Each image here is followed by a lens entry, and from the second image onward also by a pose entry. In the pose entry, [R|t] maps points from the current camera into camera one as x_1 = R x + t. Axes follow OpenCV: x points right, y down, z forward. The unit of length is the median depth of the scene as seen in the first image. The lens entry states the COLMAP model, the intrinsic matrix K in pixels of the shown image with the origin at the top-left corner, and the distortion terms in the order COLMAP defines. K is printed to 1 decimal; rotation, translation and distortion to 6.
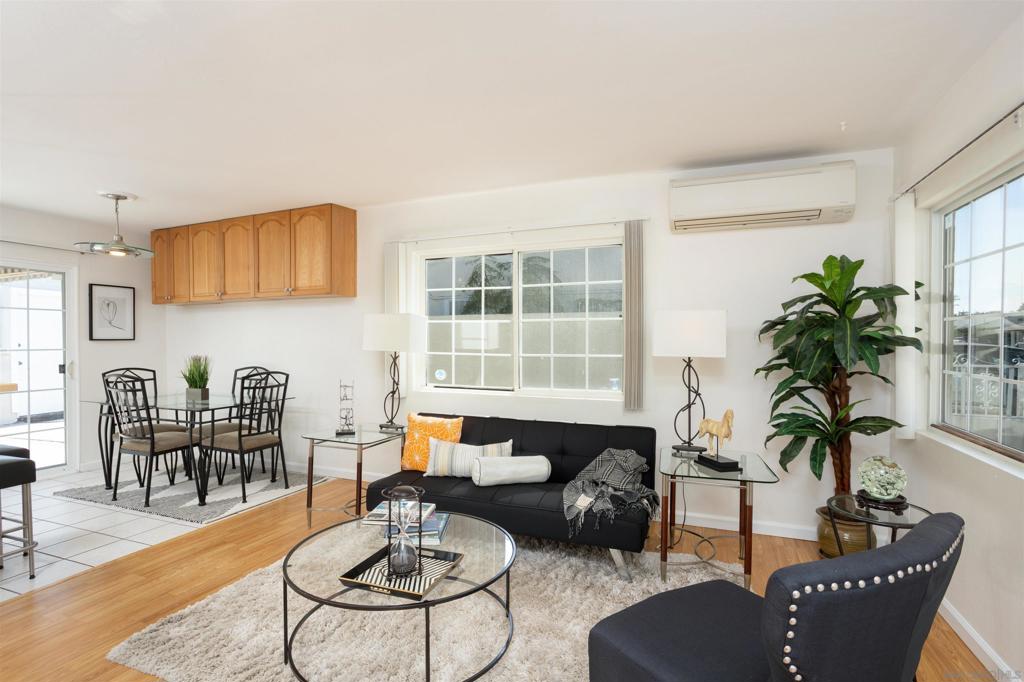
lens RADIAL K [[496.2, 0, 508.0], [0, 496.2, 344.8], [0, 0, 1]] dist [-0.000226, 0.003426]
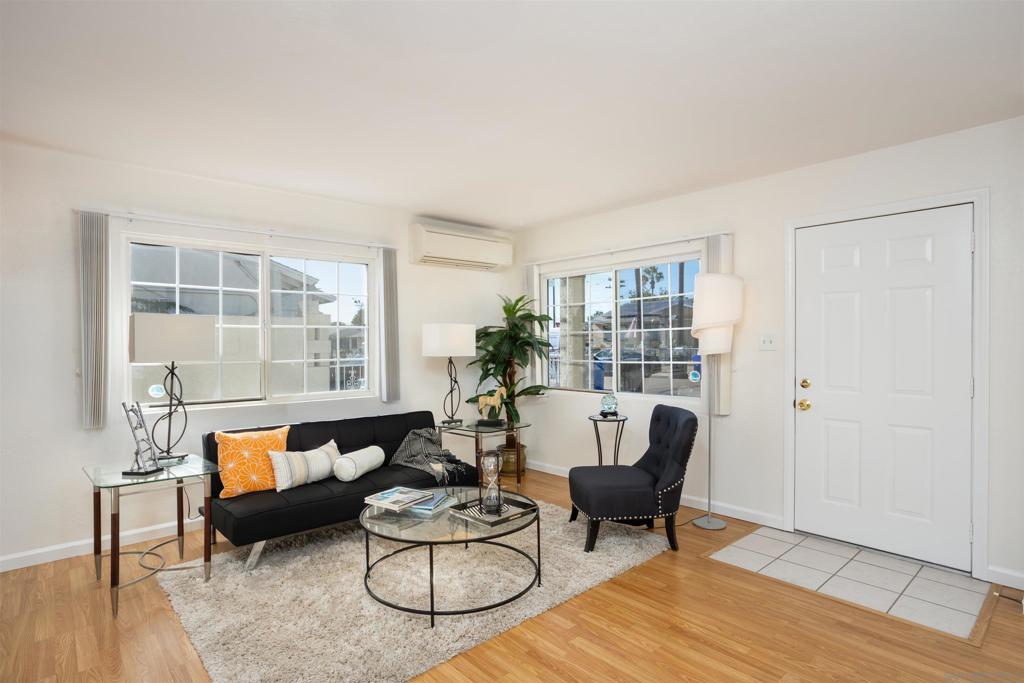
lens RADIAL K [[526.0, 0, 506.9], [0, 526.0, 340.4], [0, 0, 1]] dist [-0.005780, -0.000315]
pose [[0.458679, -0.000827, 0.888602, -1.249652], [0.014101, 0.999880, -0.006347, -0.013117], [-0.888490, 0.015441, 0.458636, 0.232433]]
